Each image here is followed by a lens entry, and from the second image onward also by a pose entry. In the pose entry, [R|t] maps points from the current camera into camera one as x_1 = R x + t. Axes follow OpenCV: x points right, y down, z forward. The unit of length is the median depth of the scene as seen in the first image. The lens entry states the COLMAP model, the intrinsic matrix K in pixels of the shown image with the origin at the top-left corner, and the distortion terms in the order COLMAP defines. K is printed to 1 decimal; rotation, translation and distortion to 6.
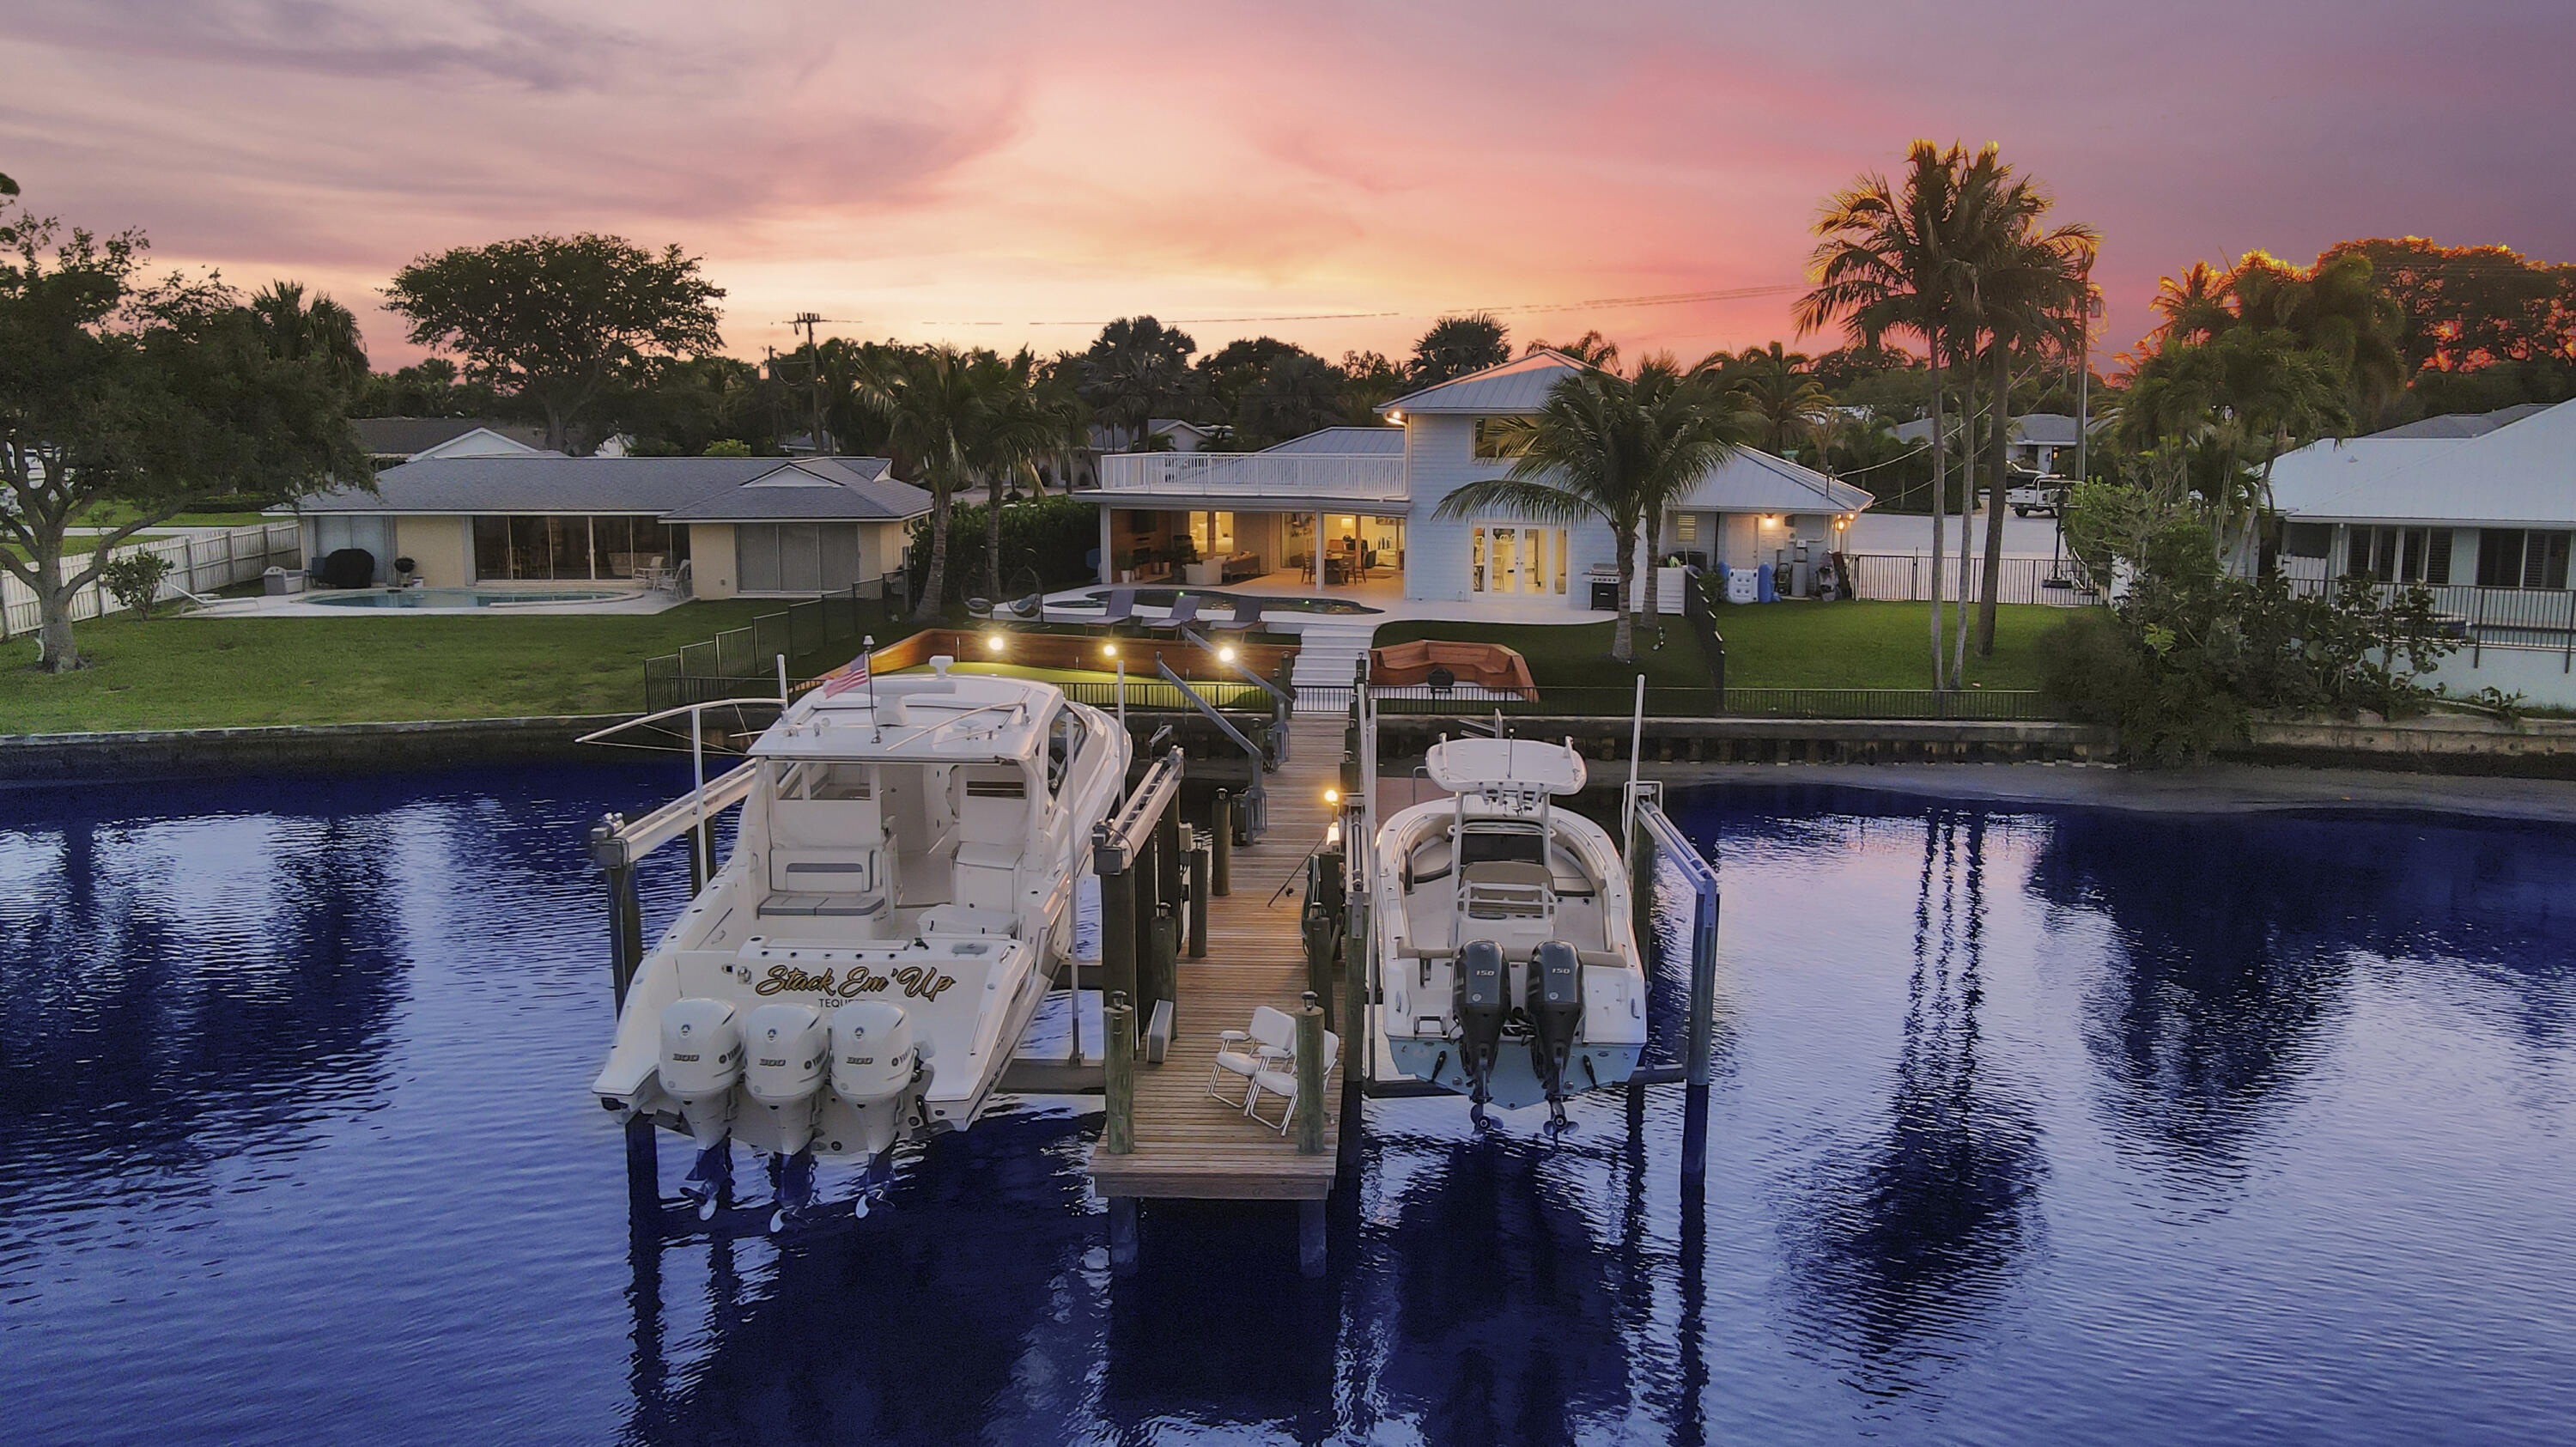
lens RADIAL K [[1919.5, 0, 1306.0], [0, 1919.5, 712.8], [0, 0, 1]] dist [0.021080, 0.018700]
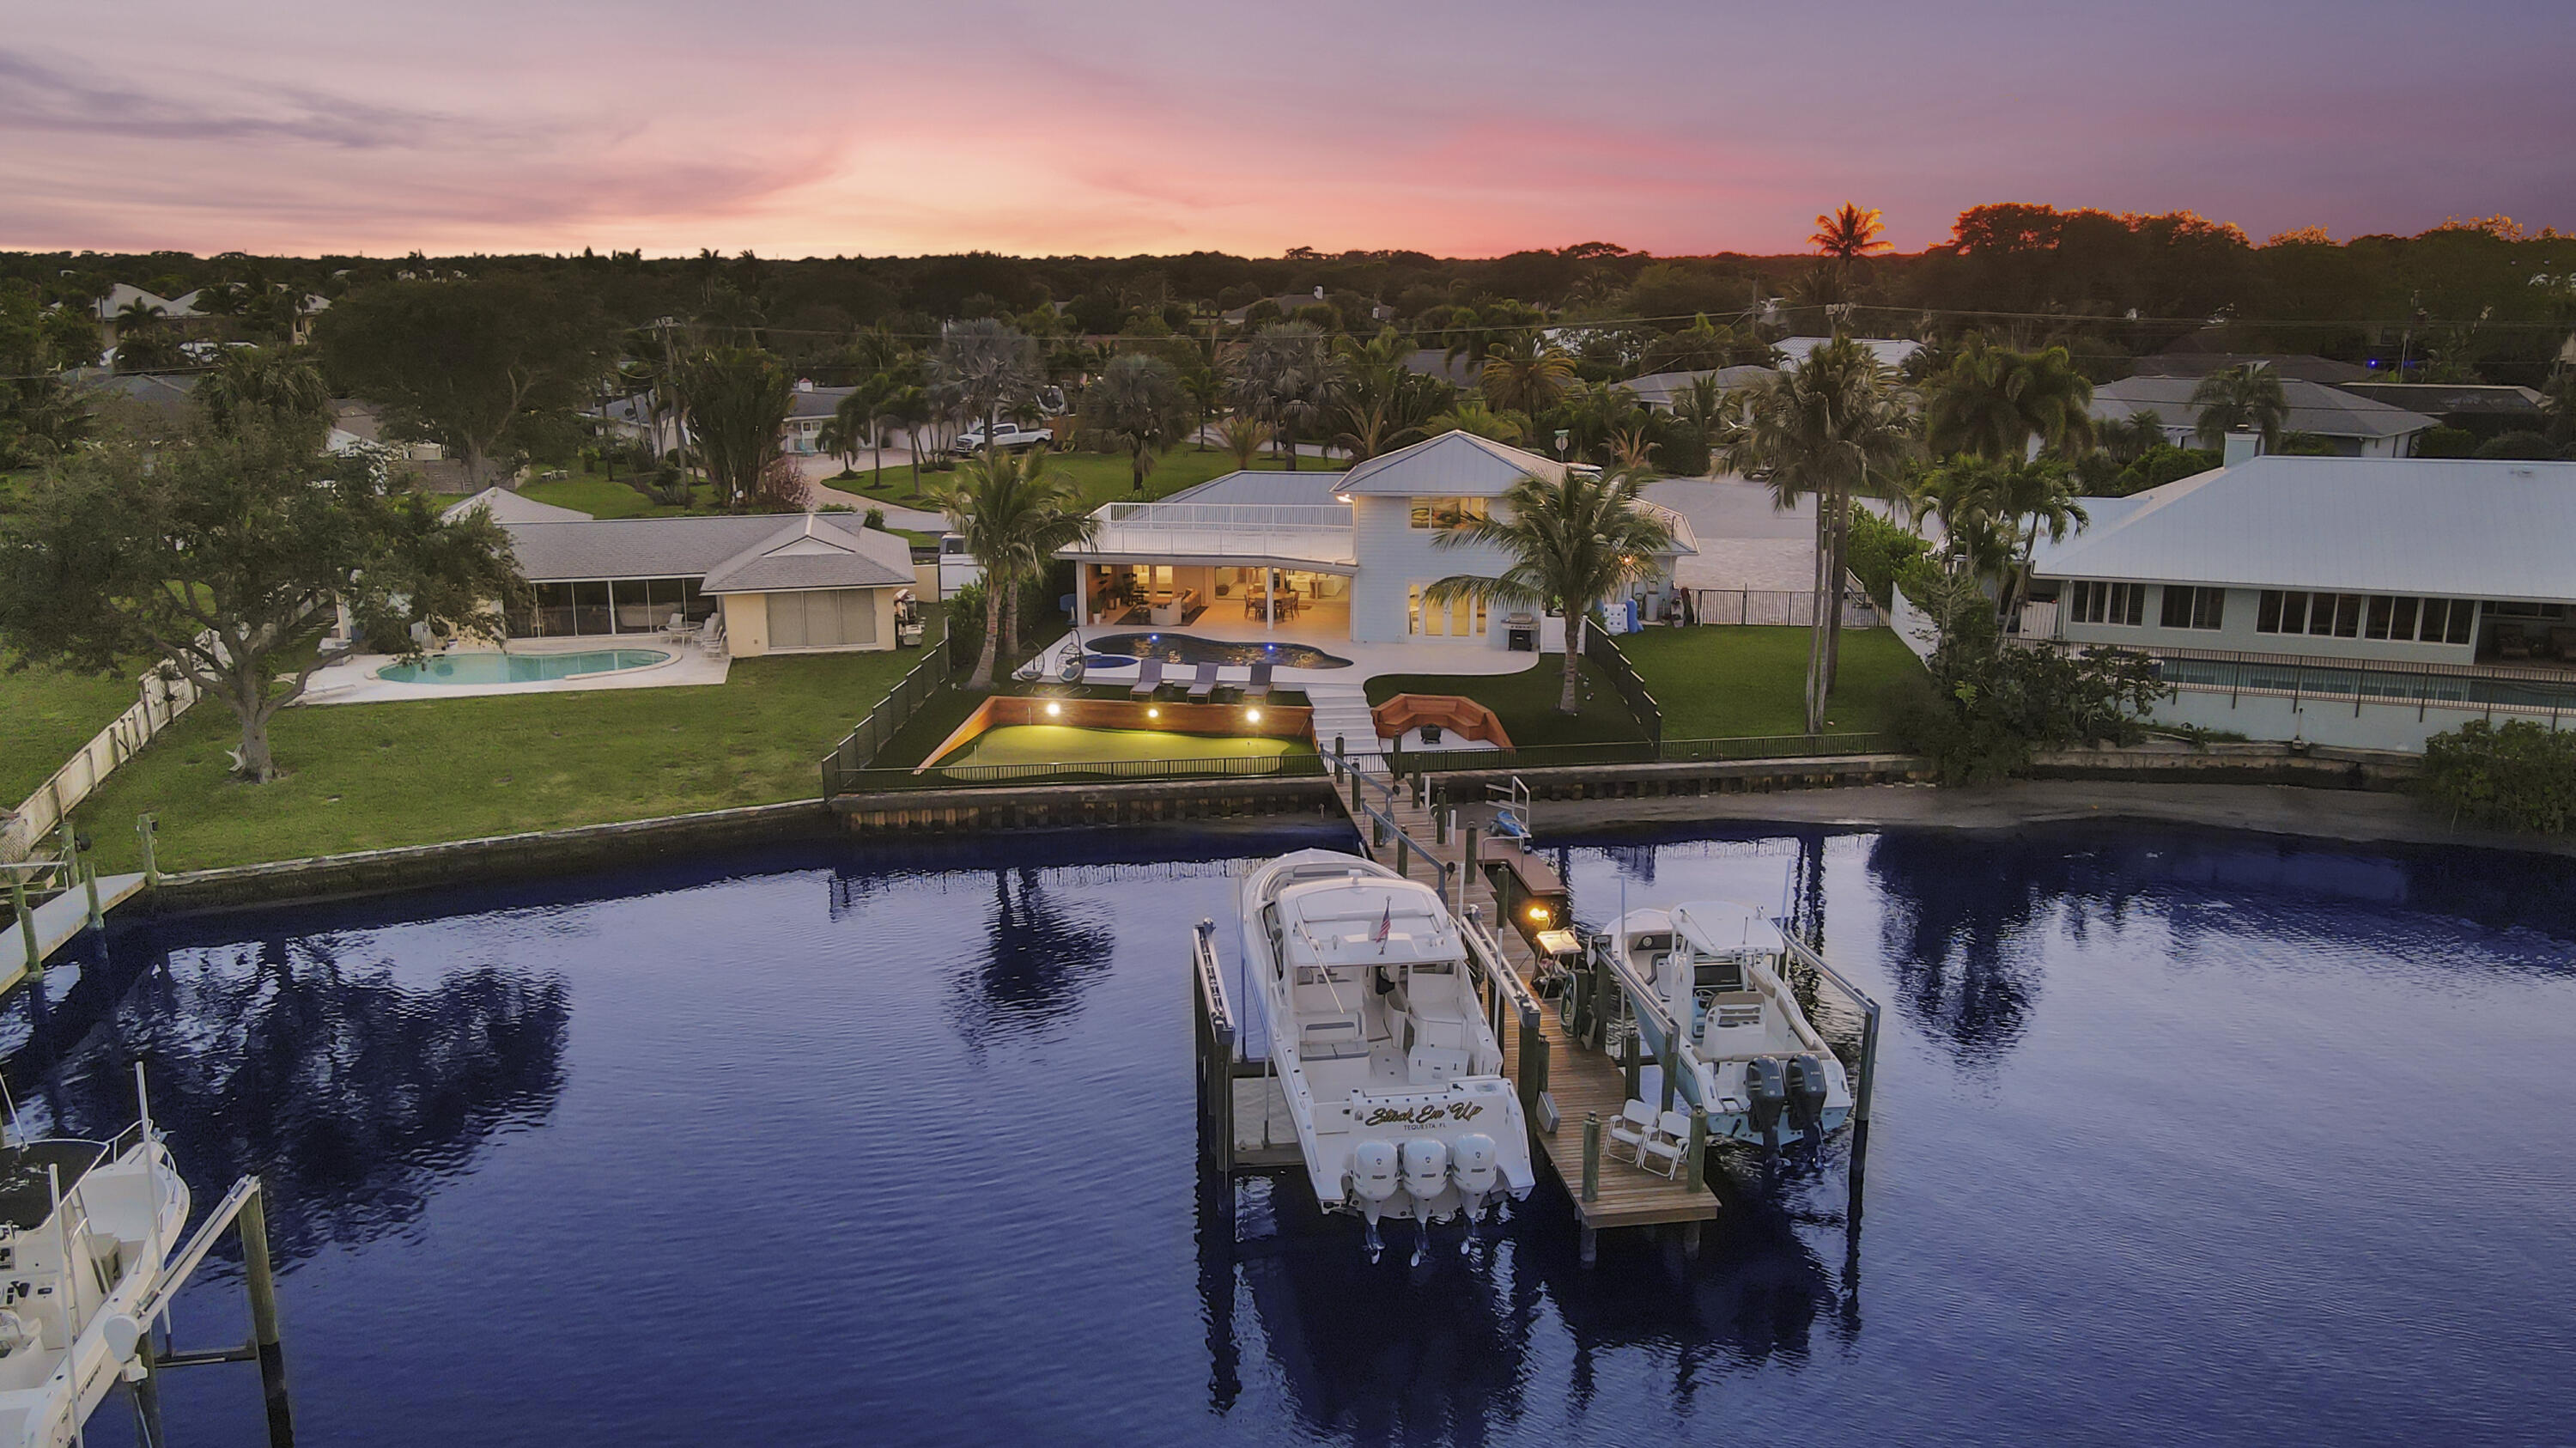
lens RADIAL K [[1919.6, 0, 1271.9], [0, 1919.6, 736.3], [0, 0, 1]] dist [0.021080, 0.018700]
pose [[0.984261, -0.051101, 0.169174, -0.275697], [0.035384, 0.994881, 0.094653, -0.153541], [-0.173145, -0.087177, 0.981031, -0.260645]]
